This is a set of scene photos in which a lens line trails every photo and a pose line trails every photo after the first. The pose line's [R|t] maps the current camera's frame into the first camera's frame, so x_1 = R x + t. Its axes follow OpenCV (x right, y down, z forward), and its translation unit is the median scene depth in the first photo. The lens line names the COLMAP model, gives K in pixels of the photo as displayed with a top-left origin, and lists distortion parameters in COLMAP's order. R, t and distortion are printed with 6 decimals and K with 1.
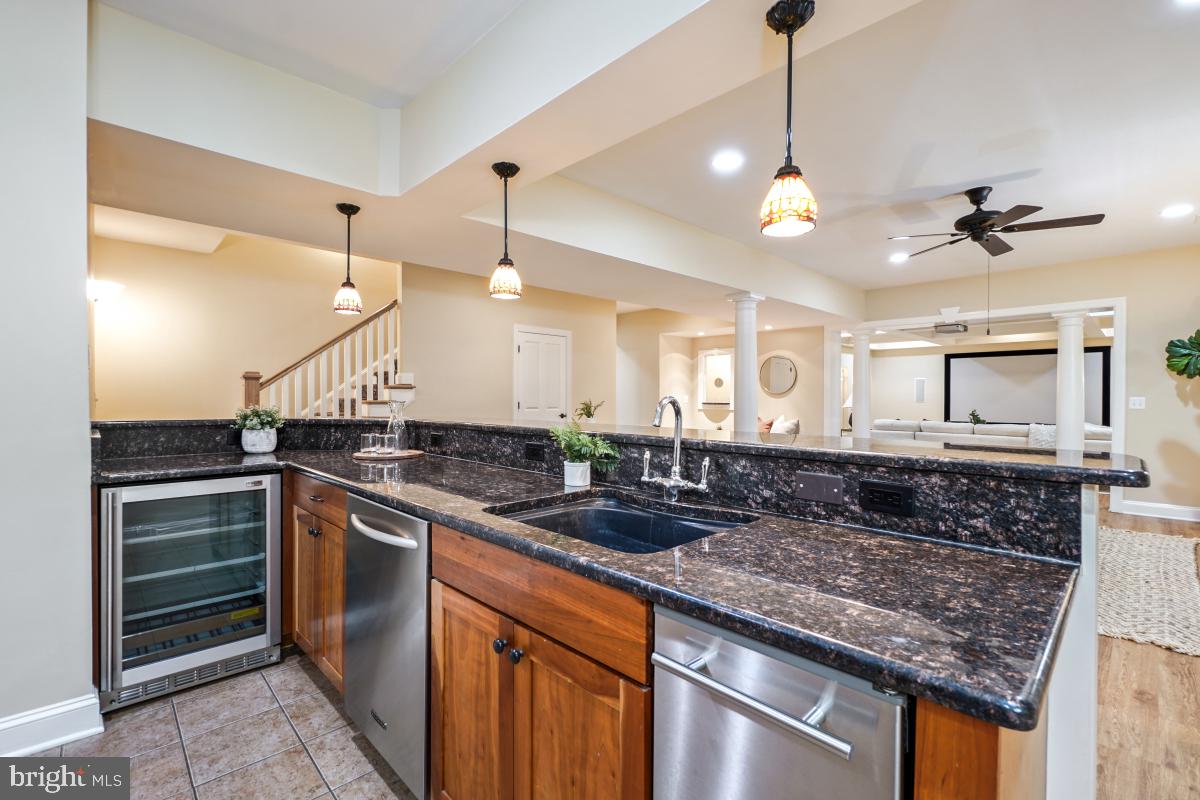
lens RADIAL K [[527.6, 0, 597.7], [0, 527.6, 401.2], [0, 0, 1]] dist [-0.014731, -0.000057]
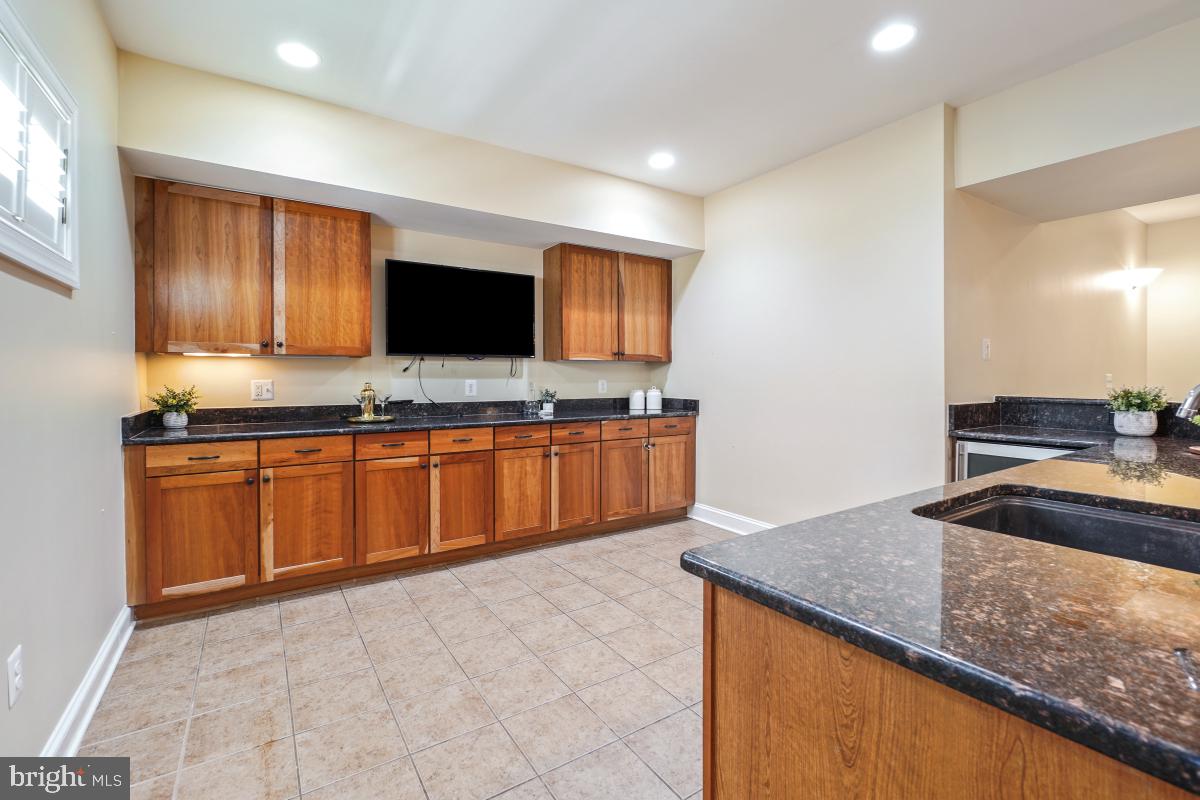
lens RADIAL K [[527.6, 0, 598.7], [0, 527.6, 390.6], [0, 0, 1]] dist [-0.014731, -0.000057]
pose [[-0.179067, 0.021573, -0.983600, 0.687453], [-0.007214, 0.999704, 0.023239, -0.000635], [0.983810, 0.011257, -0.178859, 0.271603]]
